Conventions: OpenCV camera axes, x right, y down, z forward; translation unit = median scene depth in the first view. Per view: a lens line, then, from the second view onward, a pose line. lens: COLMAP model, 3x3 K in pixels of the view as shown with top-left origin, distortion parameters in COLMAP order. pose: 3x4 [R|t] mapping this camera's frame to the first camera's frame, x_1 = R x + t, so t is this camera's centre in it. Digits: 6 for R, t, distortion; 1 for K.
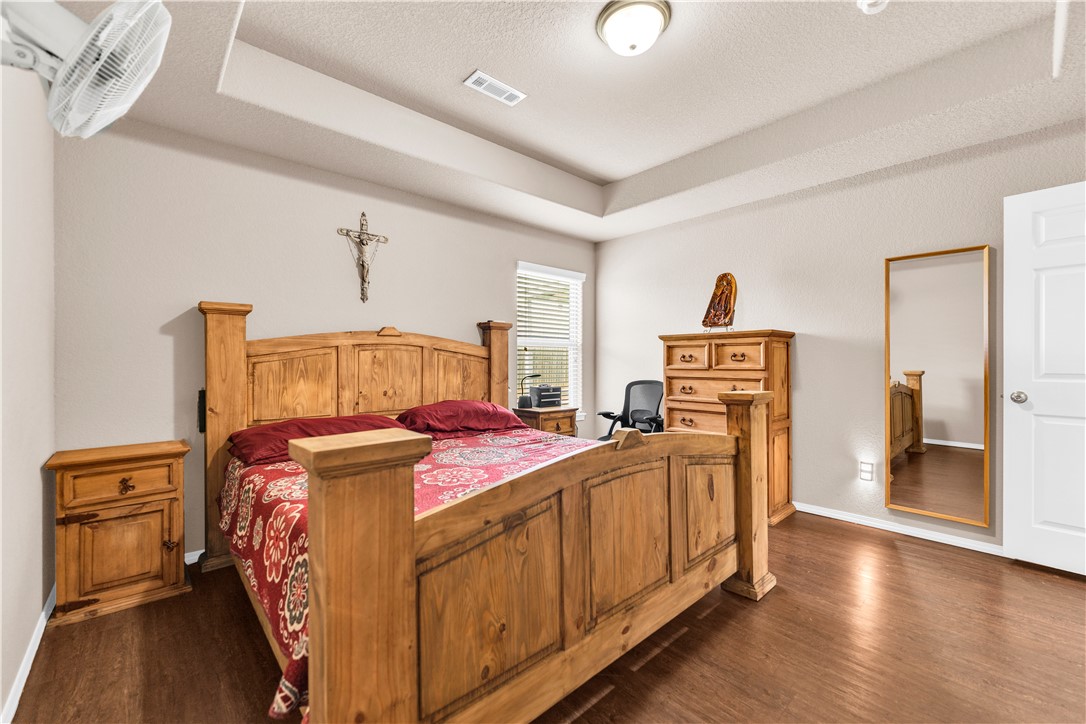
lens RADIAL K [[445.0, 0, 540.7], [0, 445.0, 362.4], [0, 0, 1]] dist [-0.002483, -0.000094]
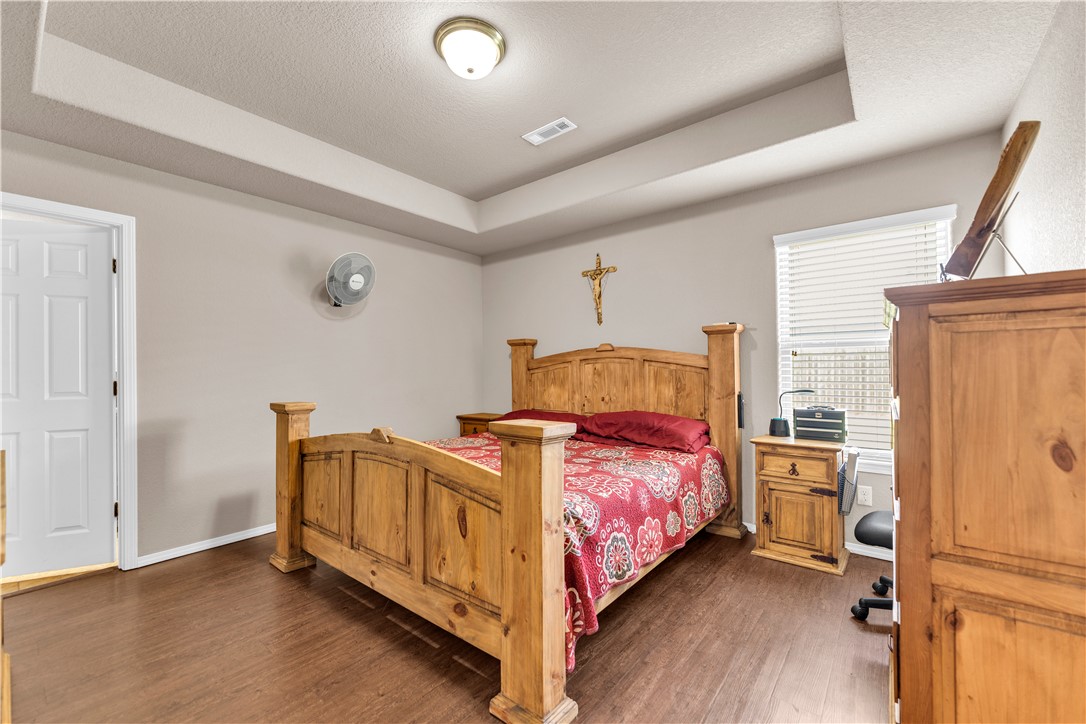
lens RADIAL K [[447.8, 0, 545.2], [0, 447.8, 367.7], [0, 0, 1]] dist [-0.002479, -0.000103]
pose [[0.150444, -0.006295, -0.988599, 0.799565], [0.006245, 0.999966, -0.005417, -0.009328], [0.988599, -0.005358, 0.150478, 0.644758]]
